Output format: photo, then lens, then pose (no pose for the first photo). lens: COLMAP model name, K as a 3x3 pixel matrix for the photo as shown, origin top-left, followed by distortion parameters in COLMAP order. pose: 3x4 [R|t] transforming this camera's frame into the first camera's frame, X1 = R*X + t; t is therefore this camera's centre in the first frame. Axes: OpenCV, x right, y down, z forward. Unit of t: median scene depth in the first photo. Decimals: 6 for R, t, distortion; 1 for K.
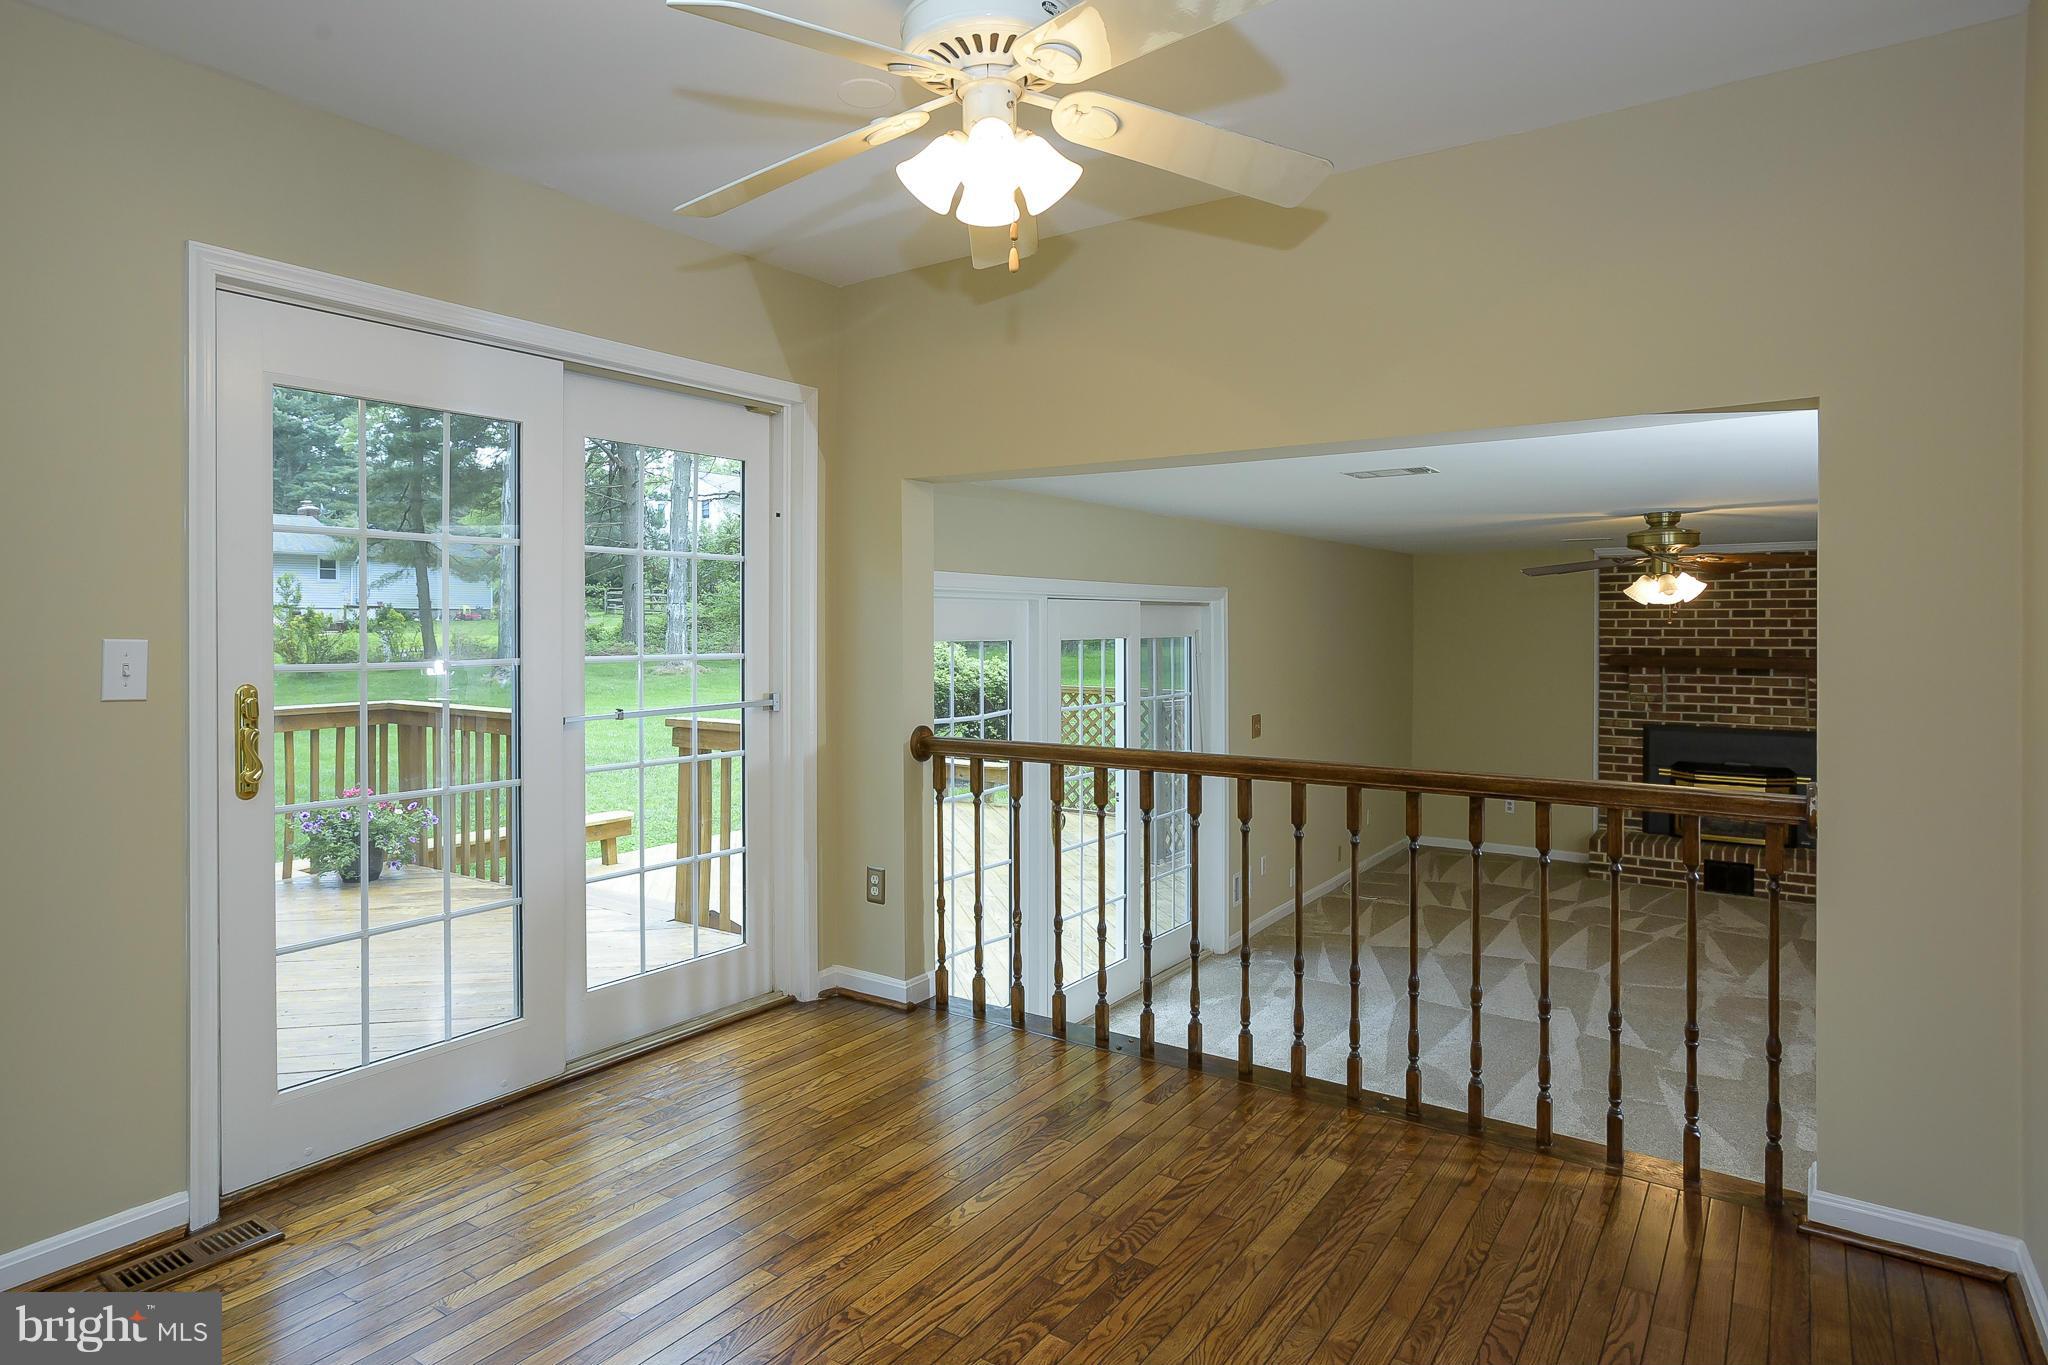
lens RADIAL K [[1151.0, 0, 921.7], [0, 1151.0, 630.7], [0, 0, 1]] dist [0.001652, 0.000493]
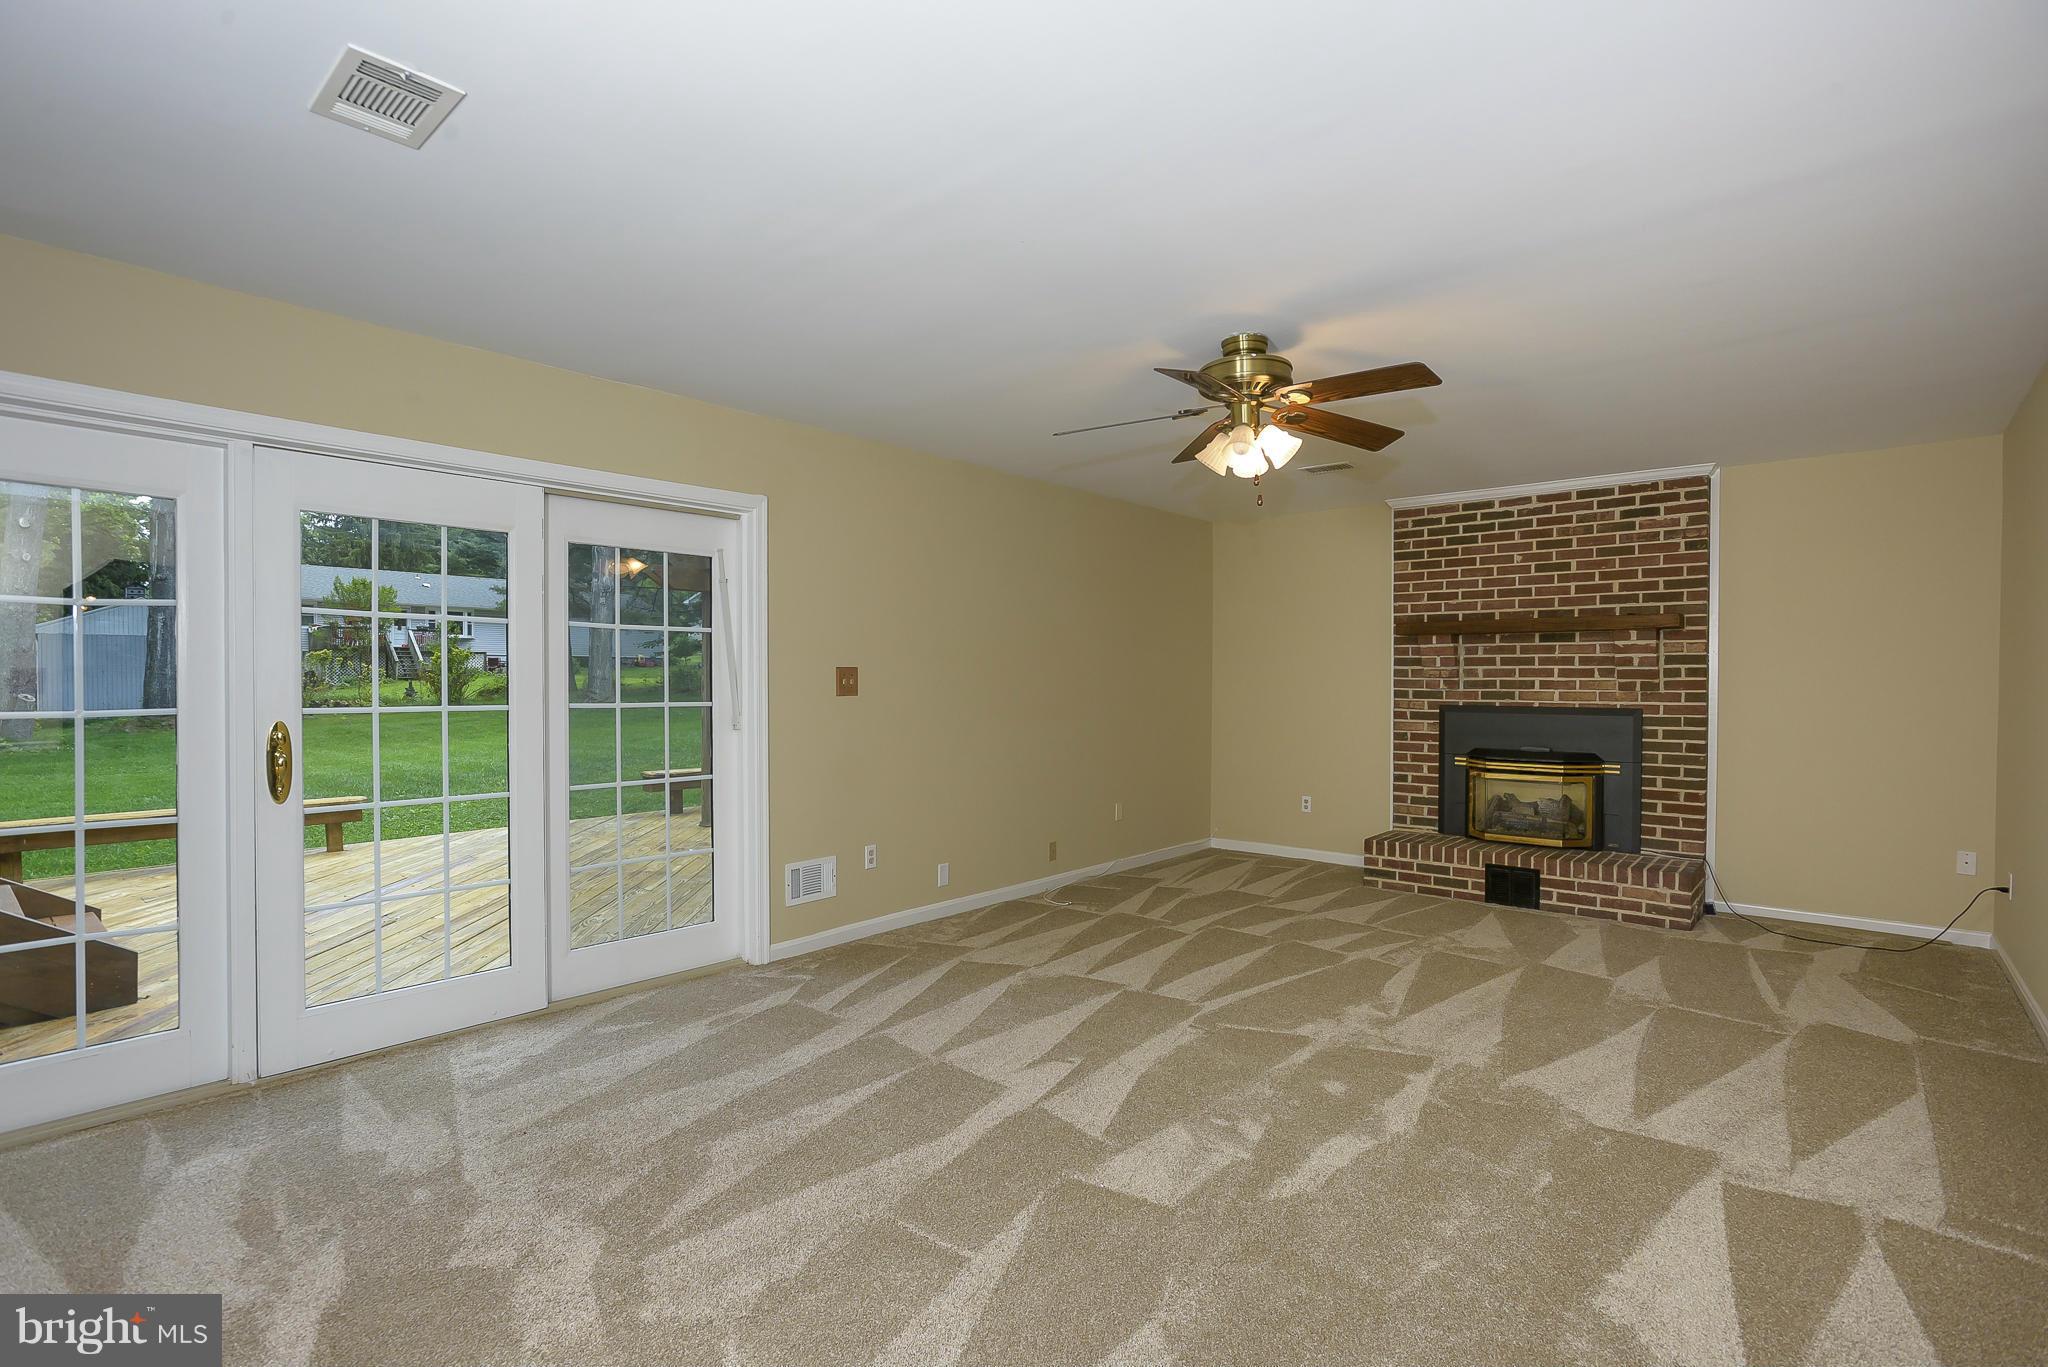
lens RADIAL K [[972.7, 0, 1024.0], [0, 972.7, 683.5], [0, 0, 1]] dist [-0.003295, -0.000034]
pose [[0.998947, 0.005003, -0.045612, 0.369520], [-0.005092, 0.999985, -0.001836, 0.071026], [0.045602, 0.002067, 0.998958, 0.286358]]
